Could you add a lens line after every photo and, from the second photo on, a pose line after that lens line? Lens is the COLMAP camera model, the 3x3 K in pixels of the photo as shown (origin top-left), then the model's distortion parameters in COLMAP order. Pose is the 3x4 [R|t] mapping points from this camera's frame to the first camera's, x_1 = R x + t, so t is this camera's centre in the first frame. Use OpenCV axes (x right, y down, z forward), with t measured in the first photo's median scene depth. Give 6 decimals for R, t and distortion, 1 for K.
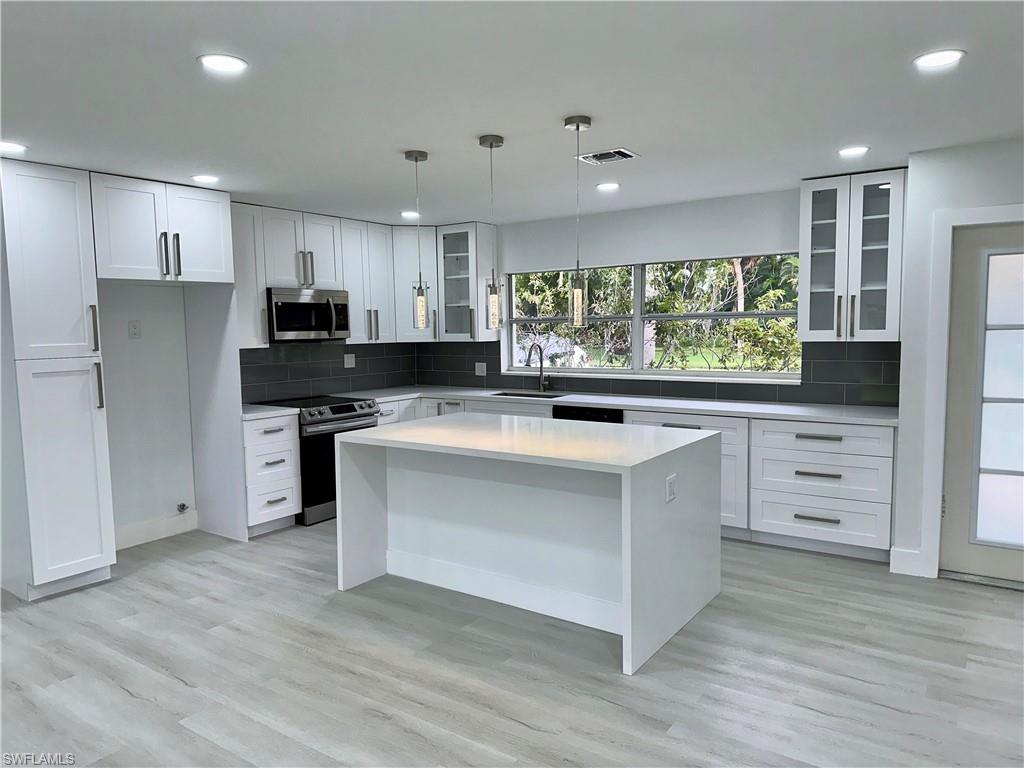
lens RADIAL K [[714.9, 0, 512.5], [0, 714.9, 389.3], [0, 0, 1]] dist [0.076156, -0.103278]
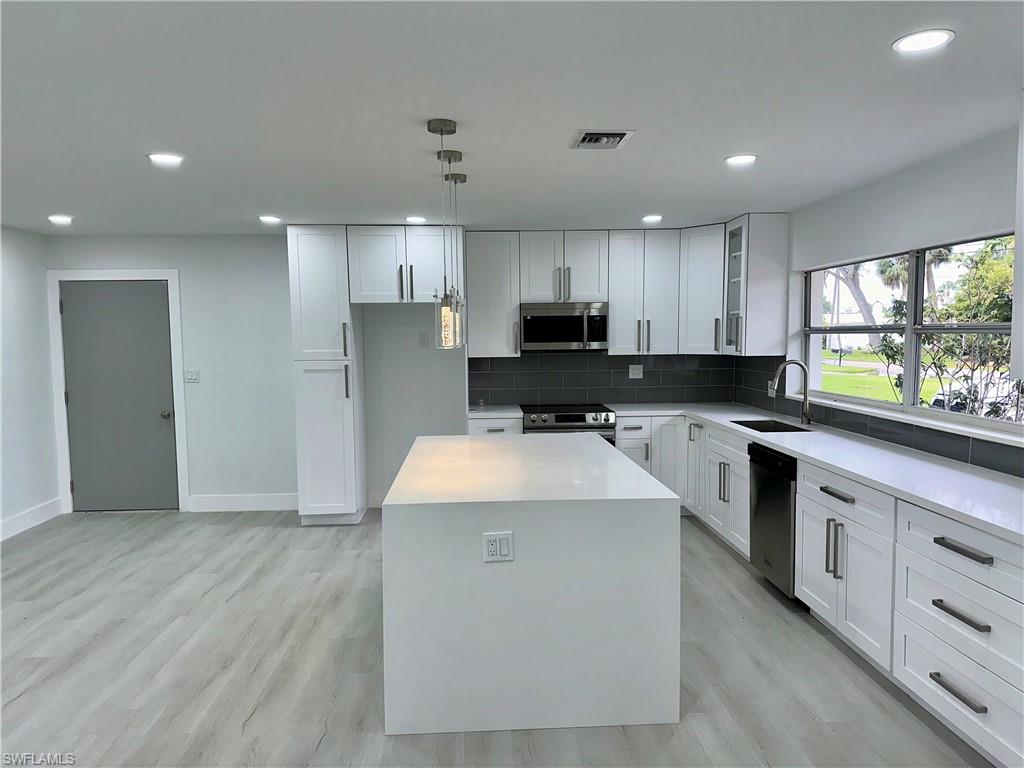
lens RADIAL K [[714.9, 0, 512.5], [0, 714.9, 389.3], [0, 0, 1]] dist [0.076156, -0.103278]
pose [[0.621206, 0.068624, -0.780637, 0.628795], [-0.069027, 0.997078, 0.032721, -0.051599], [0.780601, 0.033559, 0.624128, 0.361811]]
